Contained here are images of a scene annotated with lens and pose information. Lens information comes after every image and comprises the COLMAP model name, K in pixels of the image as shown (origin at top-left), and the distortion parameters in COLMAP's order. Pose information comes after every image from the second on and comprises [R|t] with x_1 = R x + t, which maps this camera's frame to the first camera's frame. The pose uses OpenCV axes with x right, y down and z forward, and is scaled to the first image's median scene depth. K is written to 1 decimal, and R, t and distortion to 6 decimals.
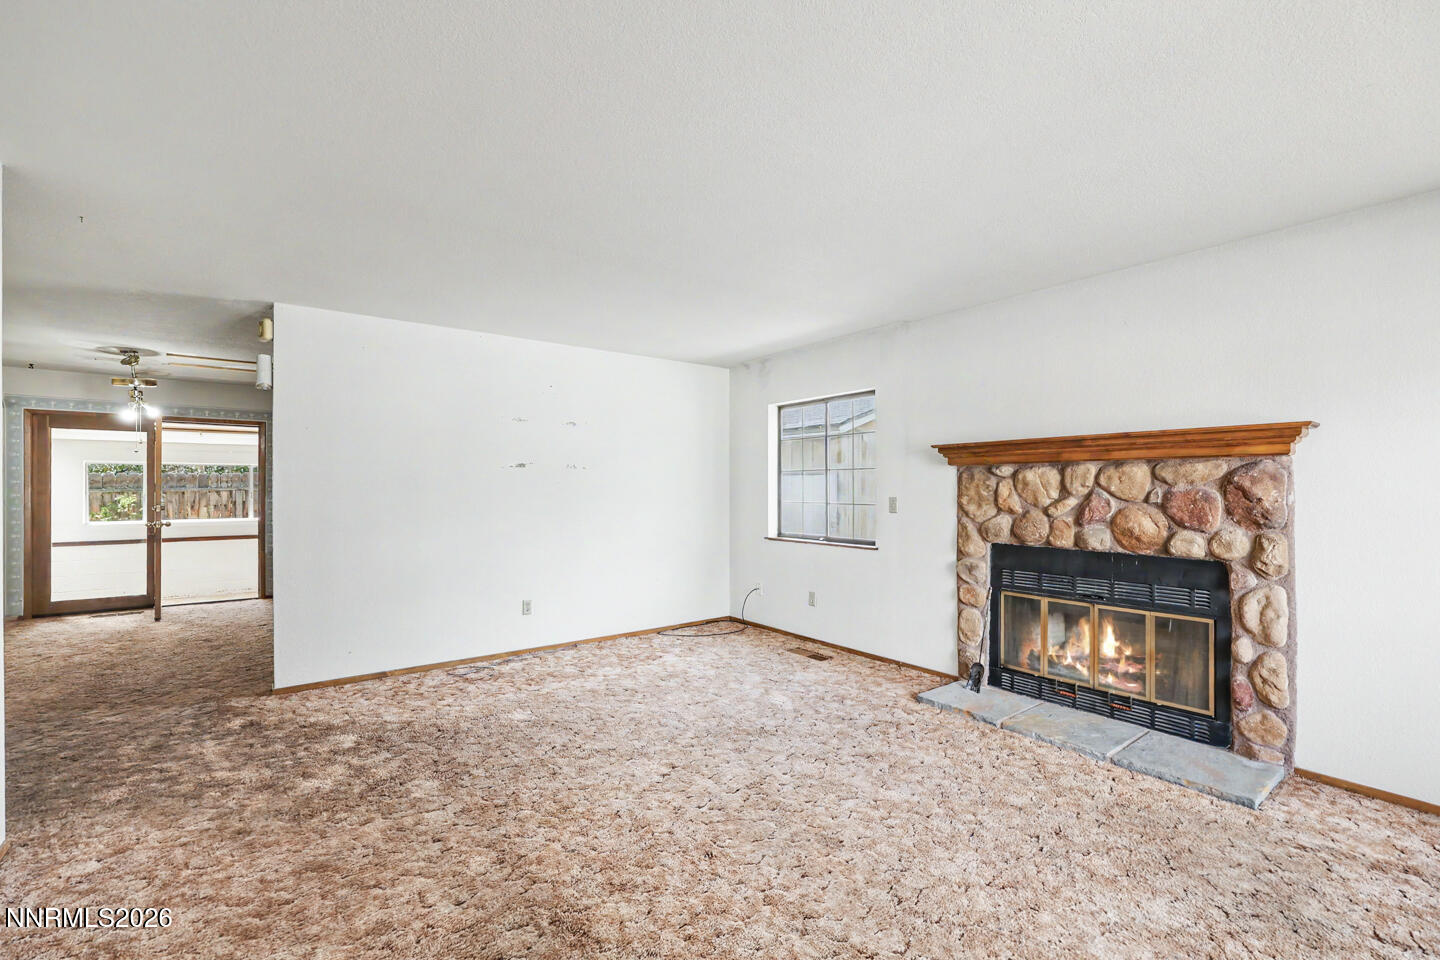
lens RADIAL K [[633.4, 0, 711.0], [0, 633.4, 492.0], [0, 0, 1]] dist [0.000397, 0.001526]
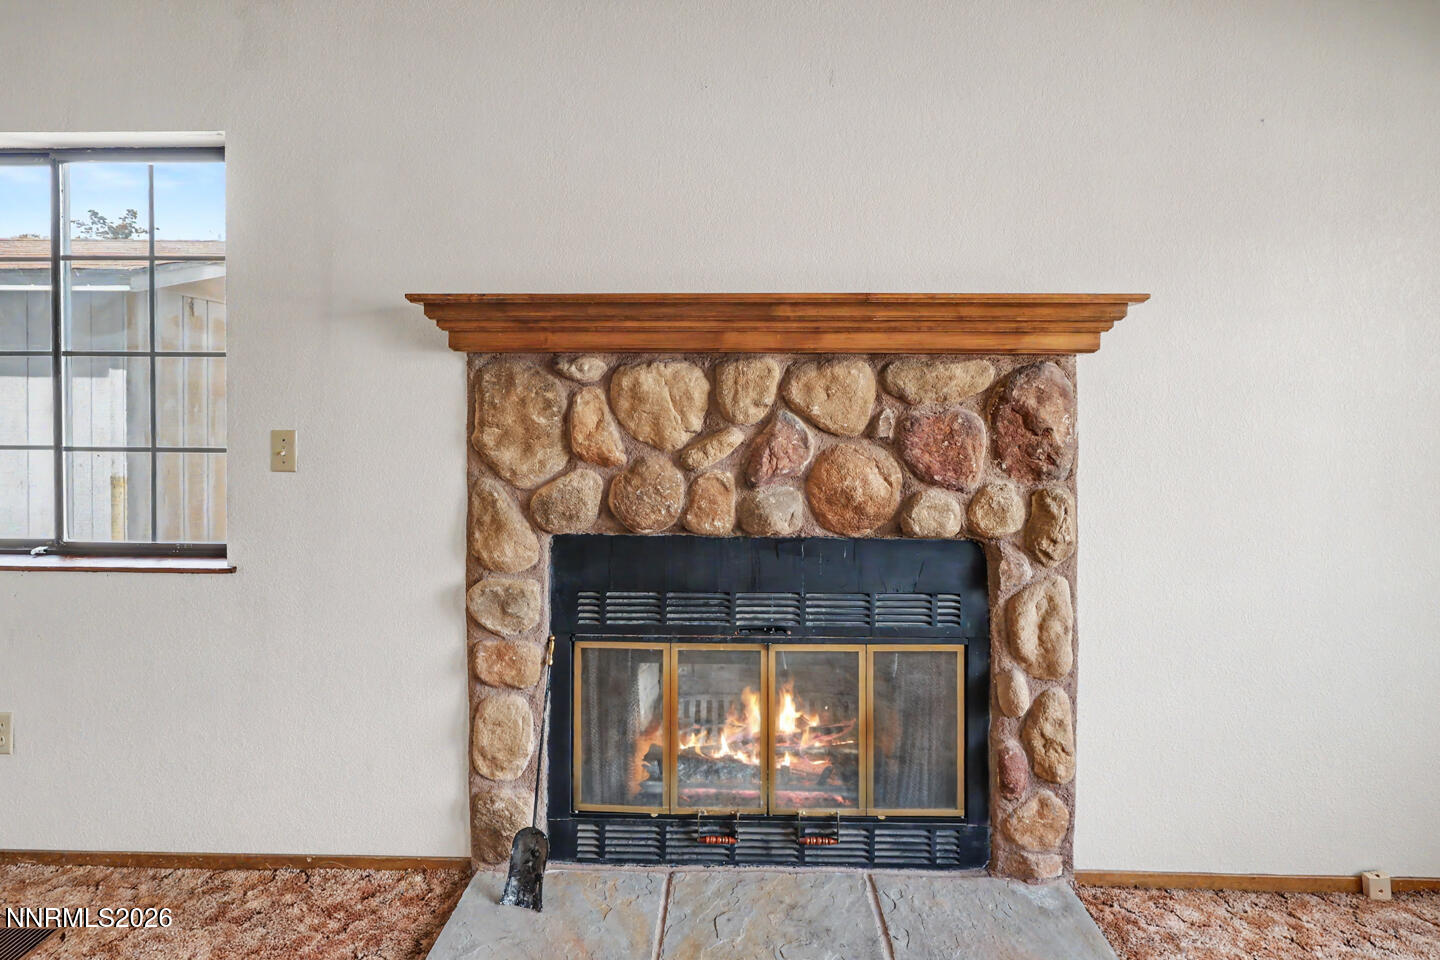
lens RADIAL K [[633.4, 0, 709.3], [0, 633.4, 426.5], [0, 0, 1]] dist [0.000397, 0.001526]
pose [[0.612266, -0.006467, 0.790626, 0.187242], [0.000000, 0.999967, 0.008180, 0.003246], [-0.790652, -0.005008, 0.612245, 0.736681]]
